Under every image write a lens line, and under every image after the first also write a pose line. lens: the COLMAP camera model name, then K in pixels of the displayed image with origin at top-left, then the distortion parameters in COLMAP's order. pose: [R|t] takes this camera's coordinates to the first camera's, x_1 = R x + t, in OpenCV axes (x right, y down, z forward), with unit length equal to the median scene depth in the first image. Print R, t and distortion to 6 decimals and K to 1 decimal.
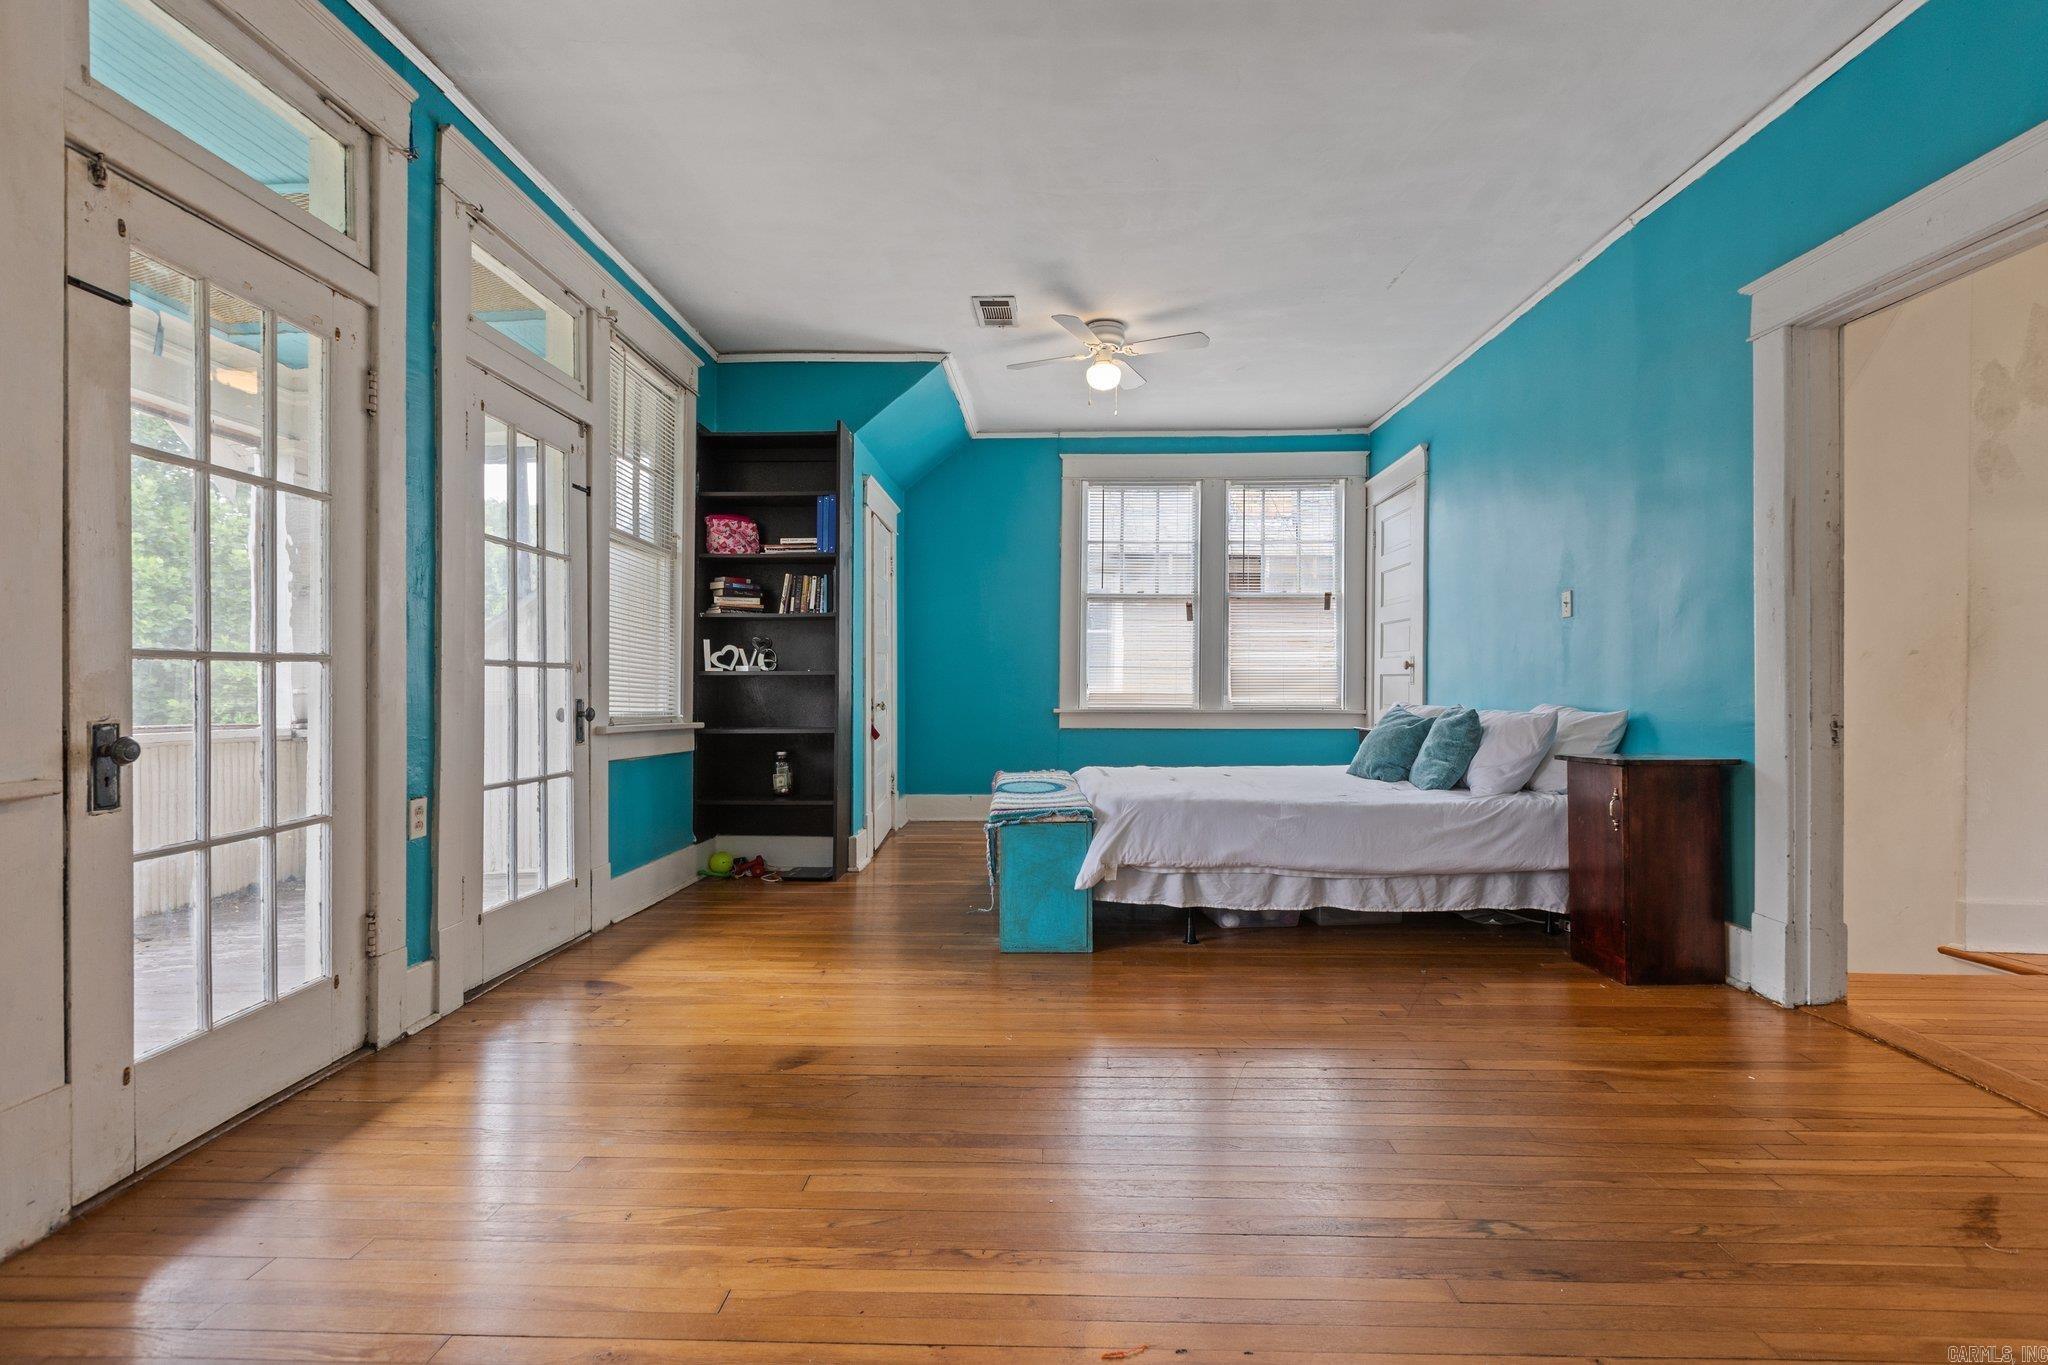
lens RADIAL K [[921.6, 0, 1021.1], [0, 921.6, 680.6], [0, 0, 1]] dist [0.006506, -0.000279]
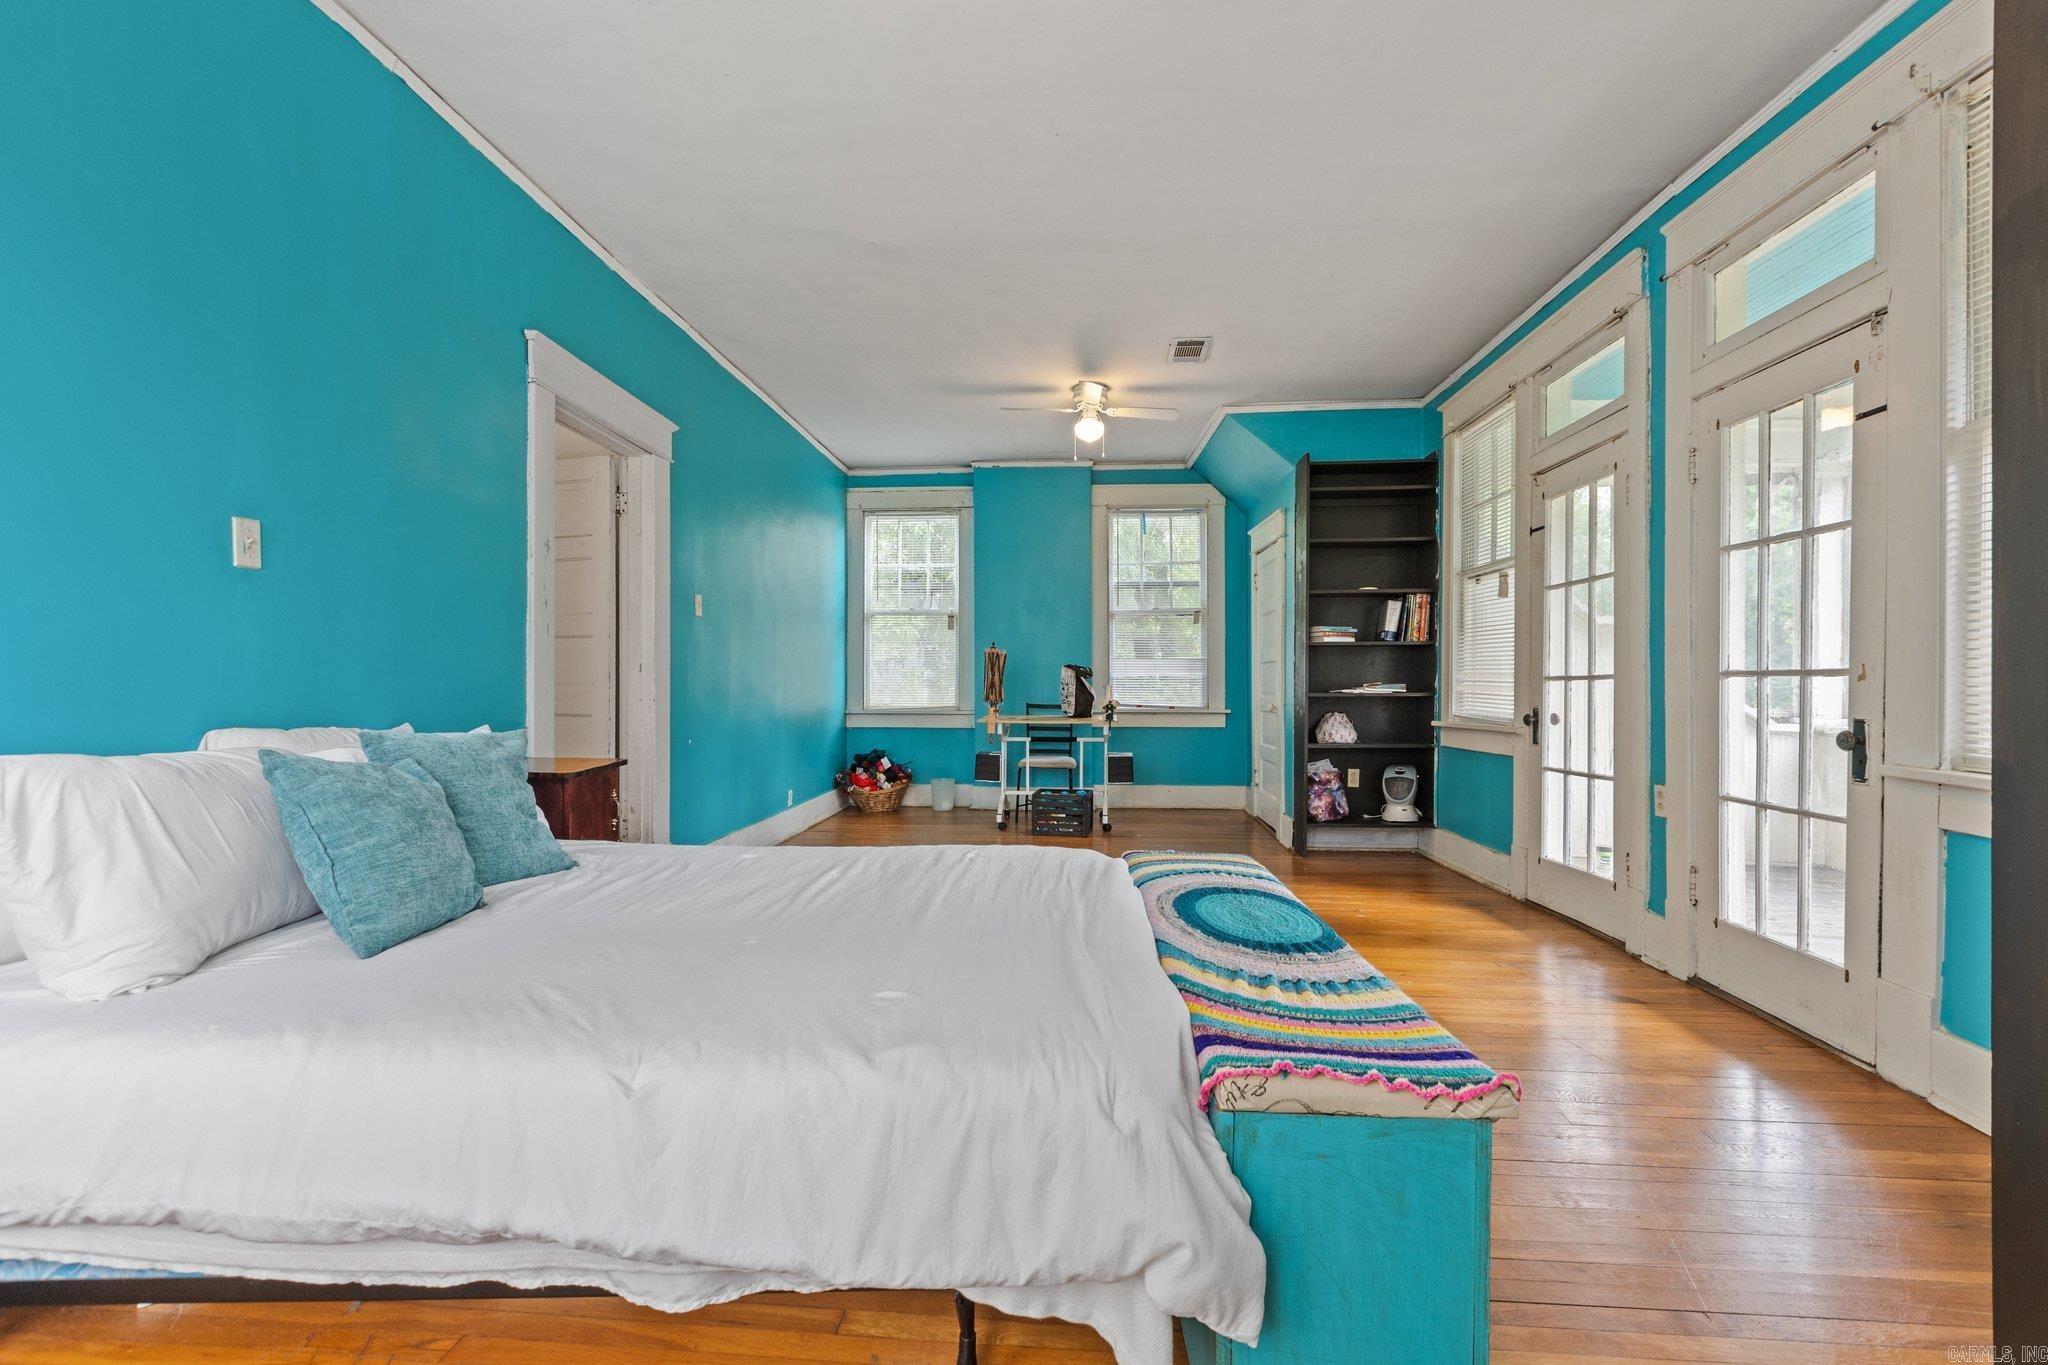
lens RADIAL K [[921.6, 0, 1024.1], [0, 921.6, 690.0], [0, 0, 1]] dist [0.006506, -0.000279]
pose [[-0.999468, -0.005502, 0.032155, 0.154128], [-0.005365, 0.999976, 0.004337, -0.002111], [-0.032178, 0.004162, -0.999474, 2.030163]]
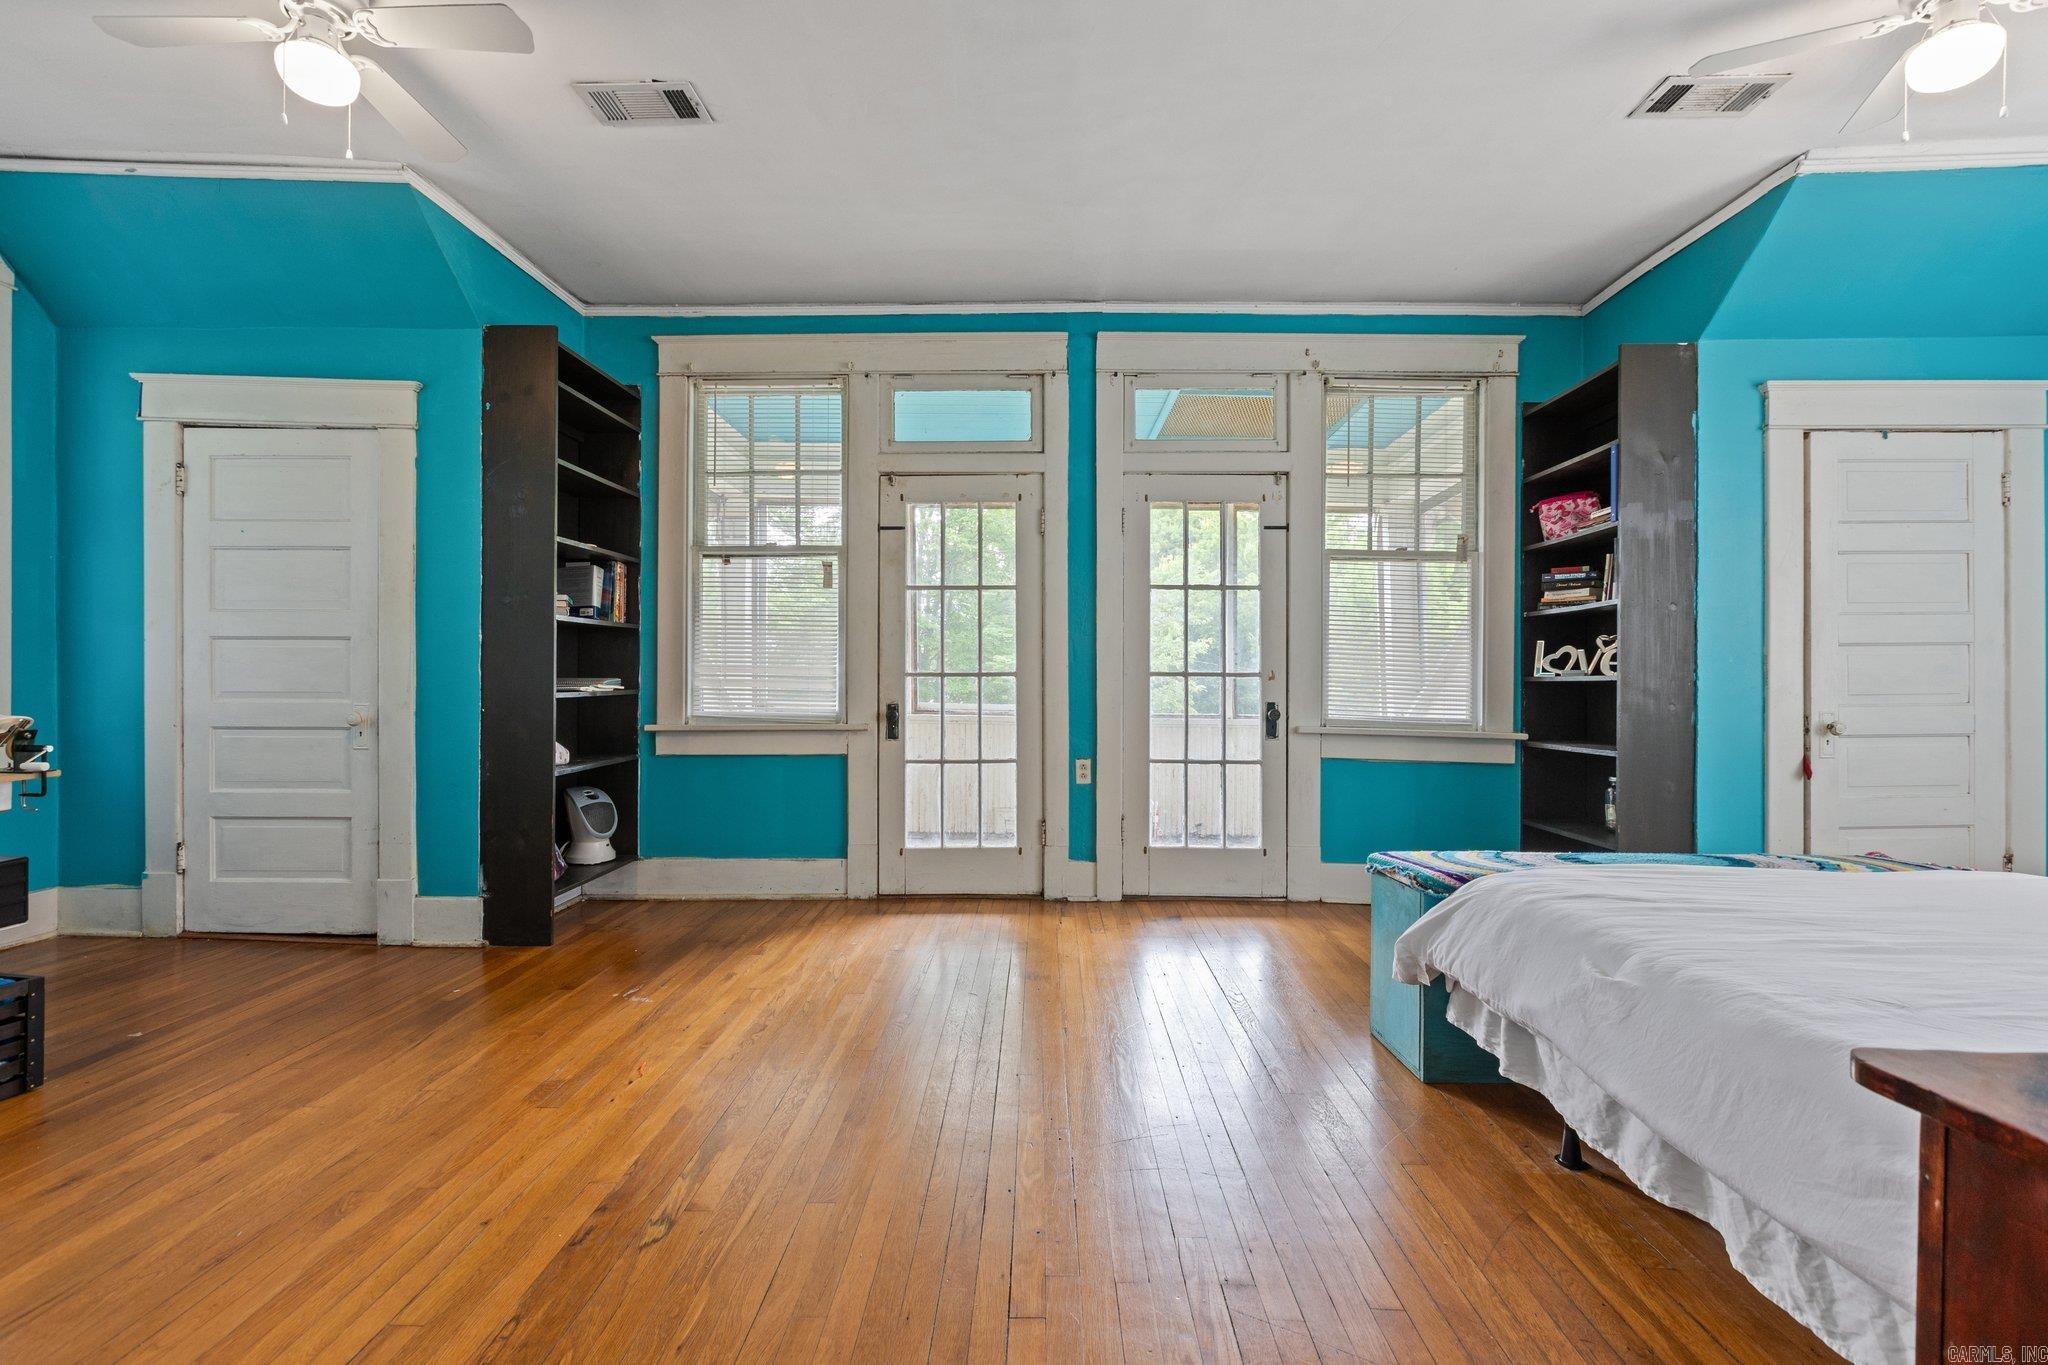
lens RADIAL K [[921.6, 0, 1023.2], [0, 921.6, 682.6], [0, 0, 1]] dist [0.006506, -0.000279]
pose [[0.016124, -0.001598, -0.999869, 0.857677], [-0.001973, 0.999997, -0.001630, -0.003844], [0.999868, 0.001999, 0.016121, 0.772469]]
